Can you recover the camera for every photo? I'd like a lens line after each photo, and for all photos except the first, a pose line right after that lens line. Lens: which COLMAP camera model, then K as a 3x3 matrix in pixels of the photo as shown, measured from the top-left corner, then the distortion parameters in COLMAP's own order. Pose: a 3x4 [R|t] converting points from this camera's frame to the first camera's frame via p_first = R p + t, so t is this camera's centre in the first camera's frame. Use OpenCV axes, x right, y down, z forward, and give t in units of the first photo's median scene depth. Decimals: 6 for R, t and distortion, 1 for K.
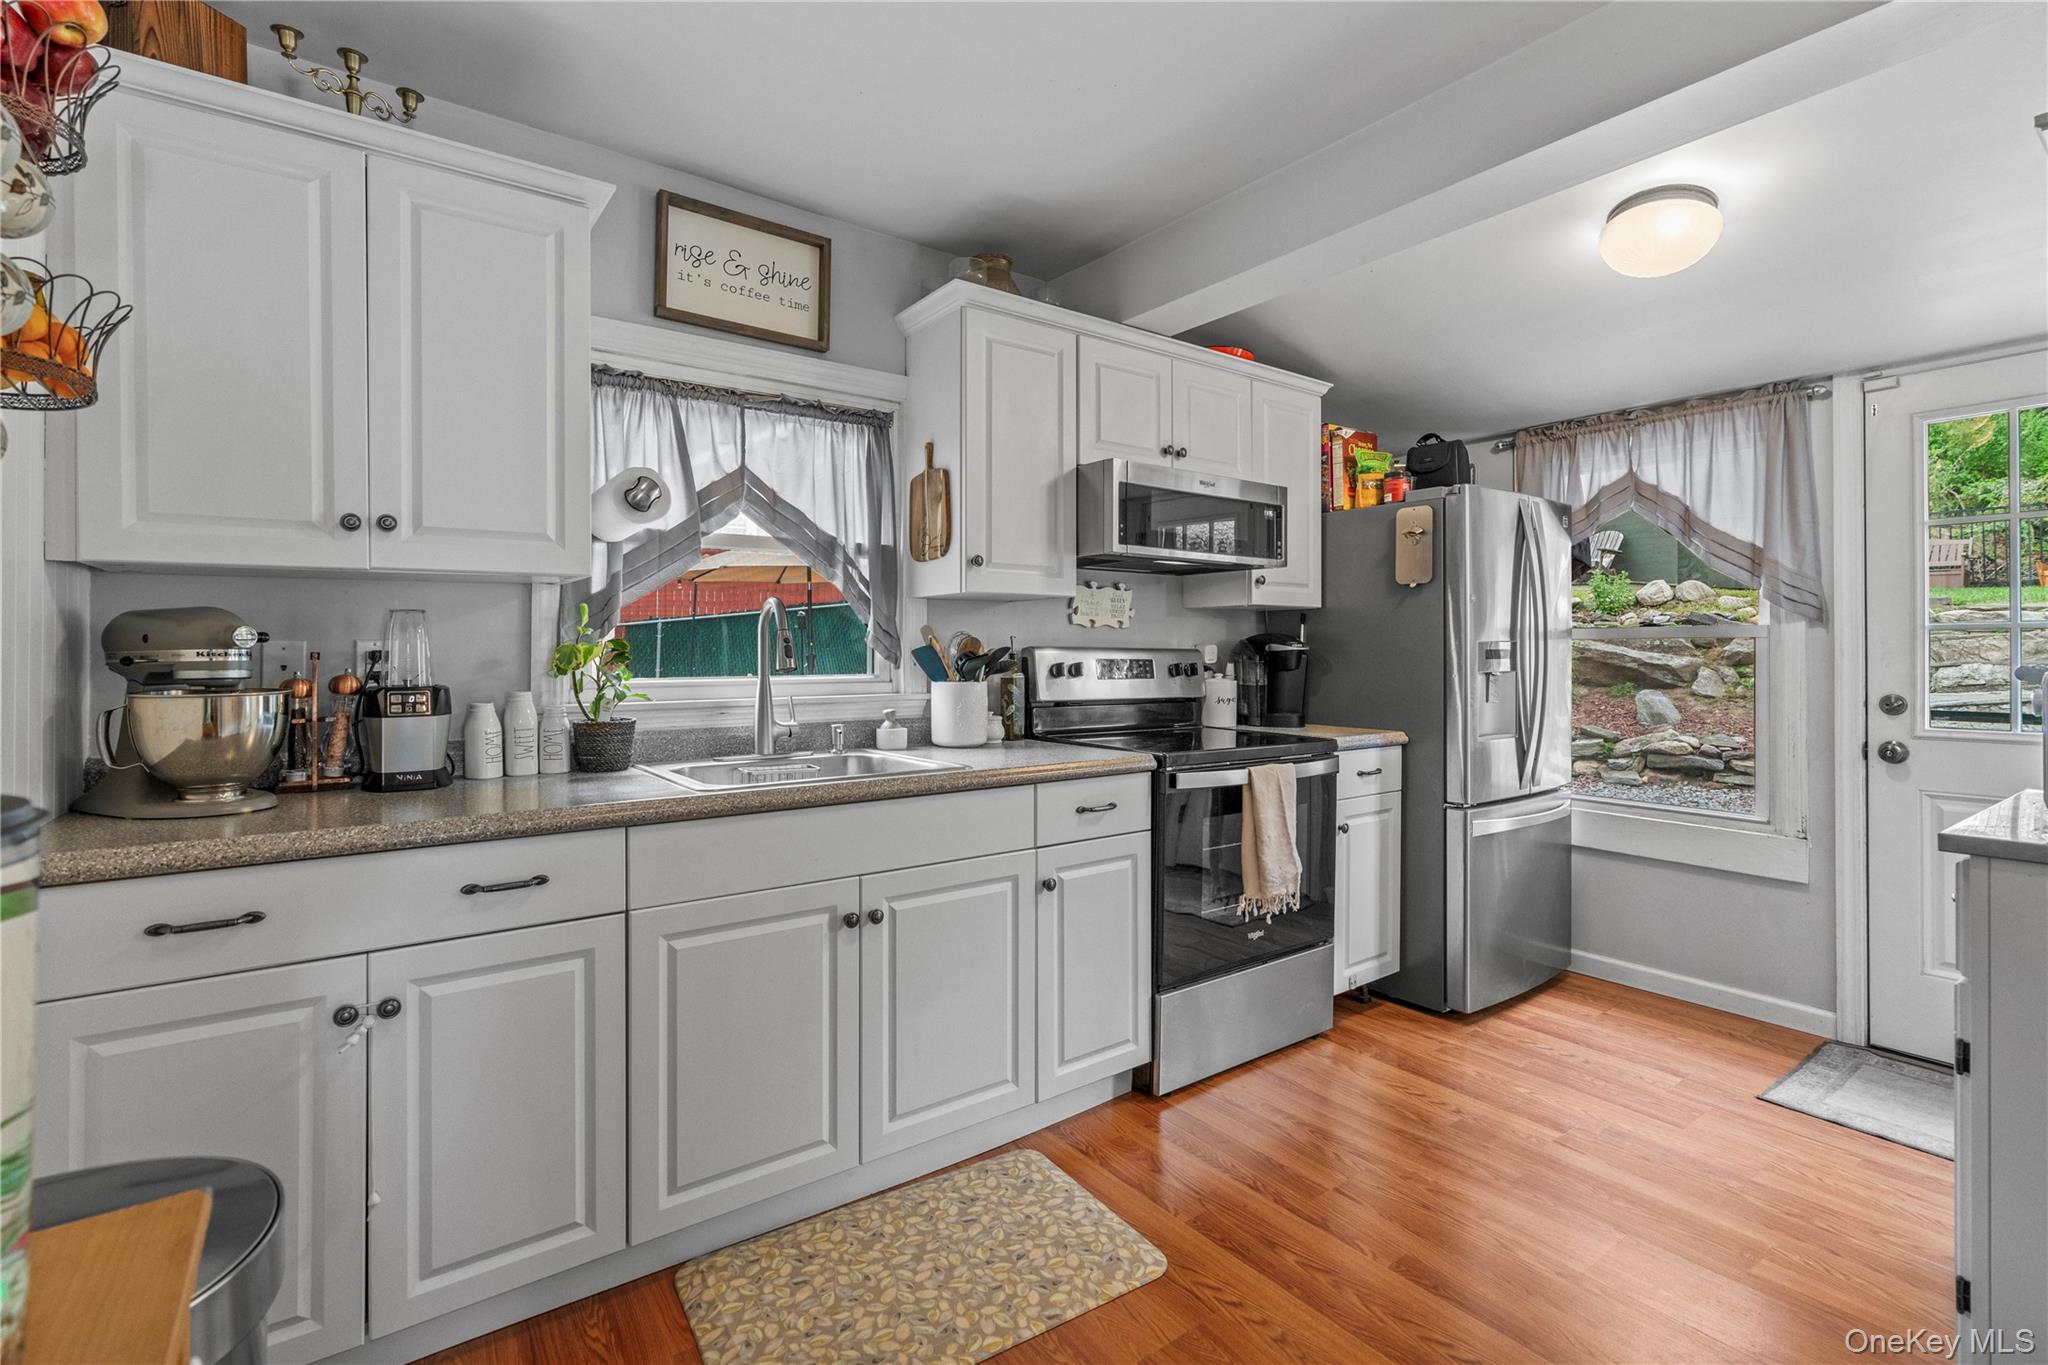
lens RADIAL K [[940.0, 0, 1015.3], [0, 940.0, 677.4], [0, 0, 1]] dist [-0.004514, 0.000061]
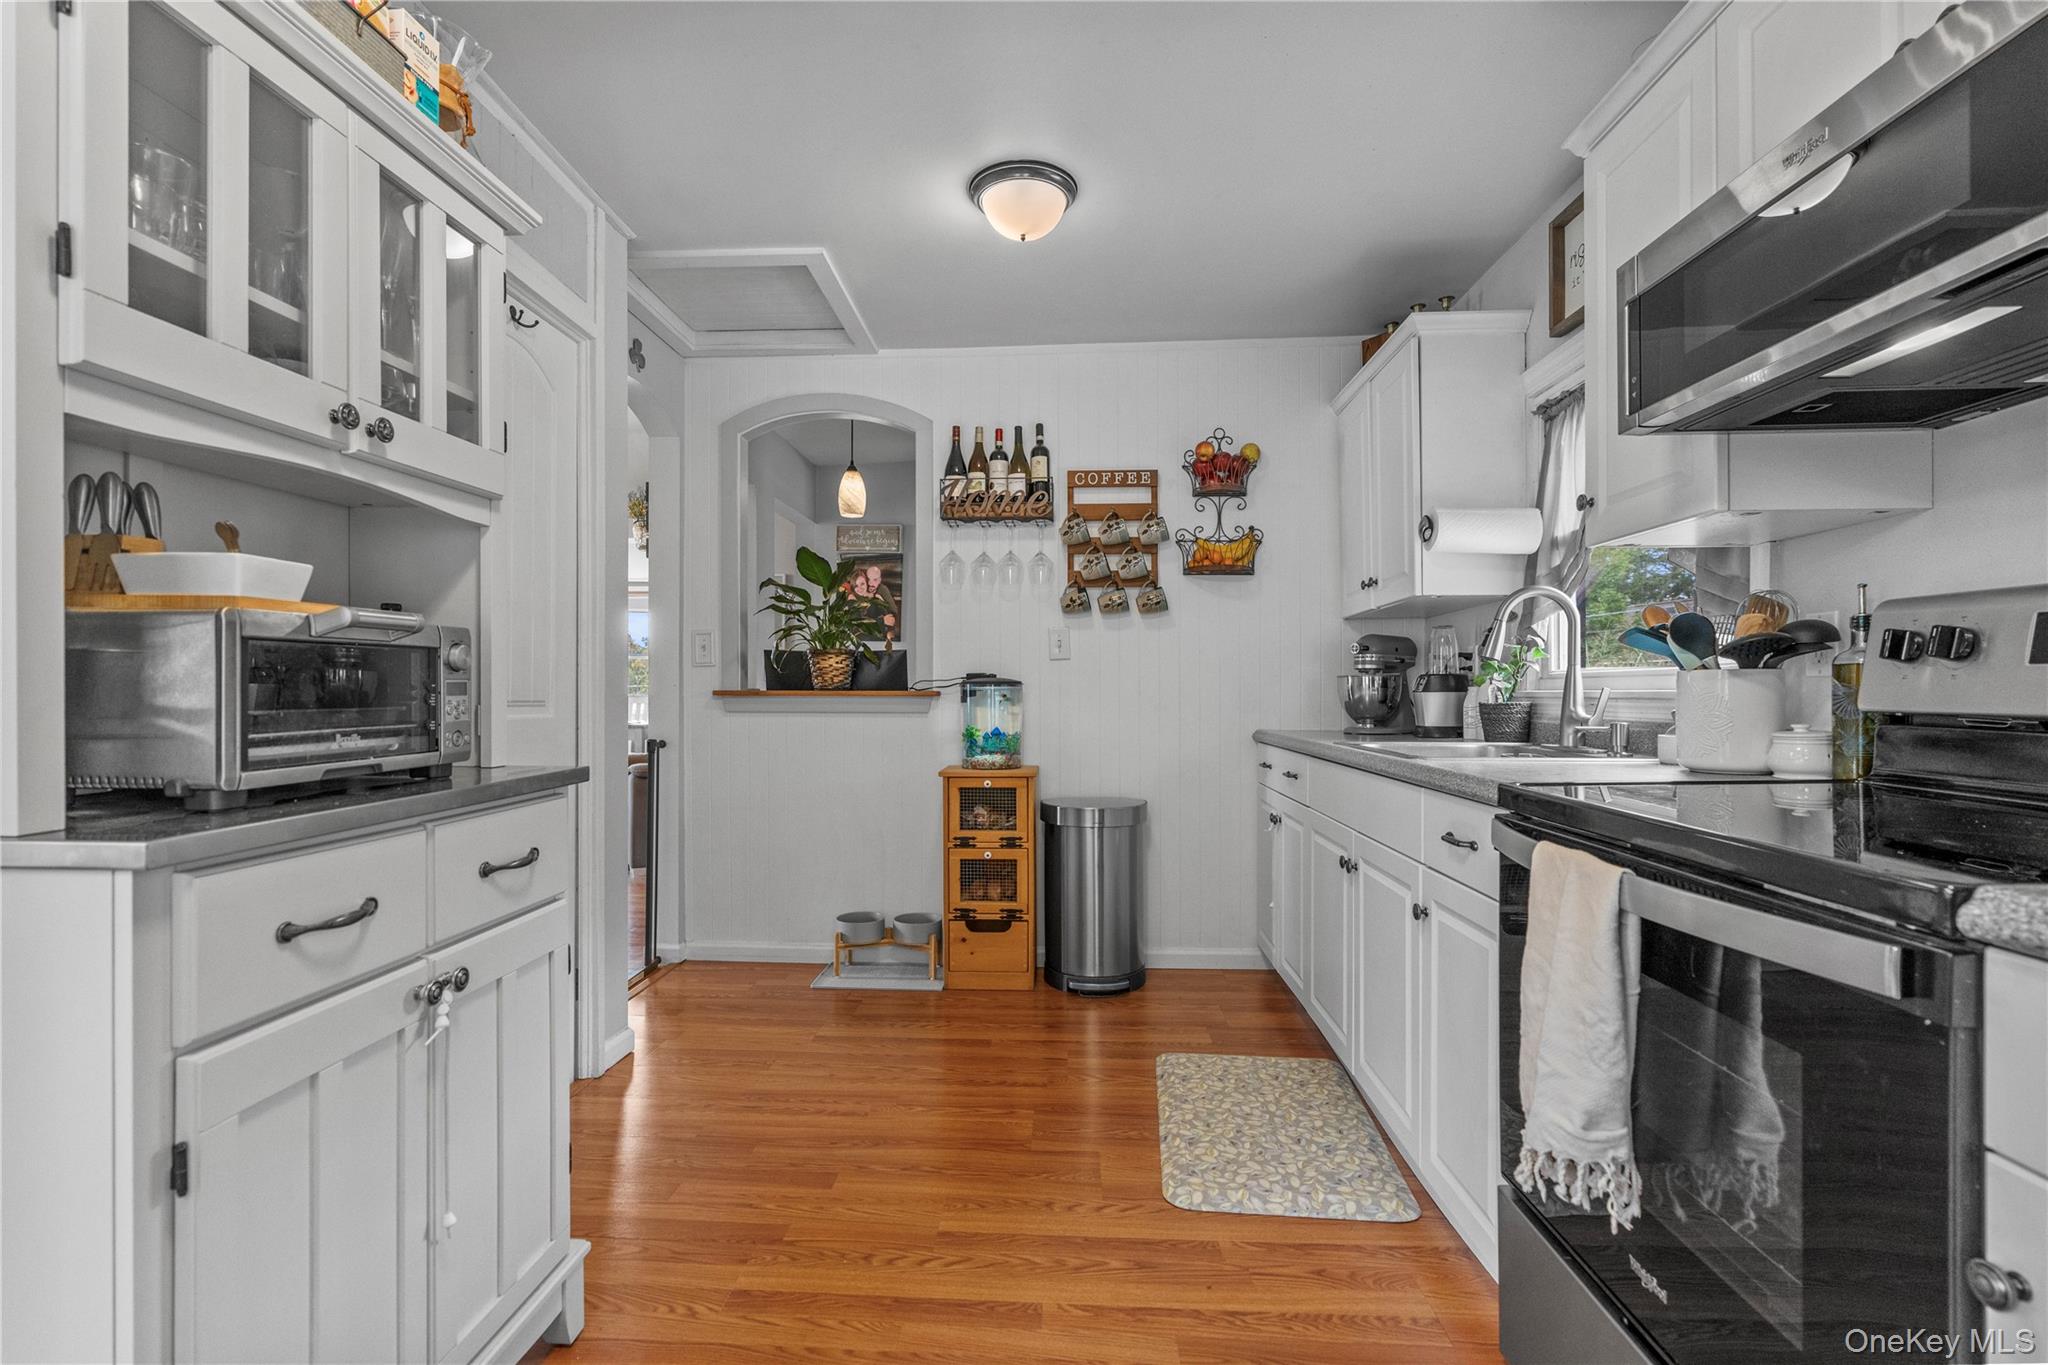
lens RADIAL K [[936.0, 0, 1019.7], [0, 936.0, 689.4], [0, 0, 1]] dist [0.000836, 0.000490]
pose [[-0.637827, 0.001615, -0.770178, 1.059584], [-0.016251, 0.999747, 0.015555, 0.020702], [0.770008, 0.022437, -0.637640, 1.479763]]
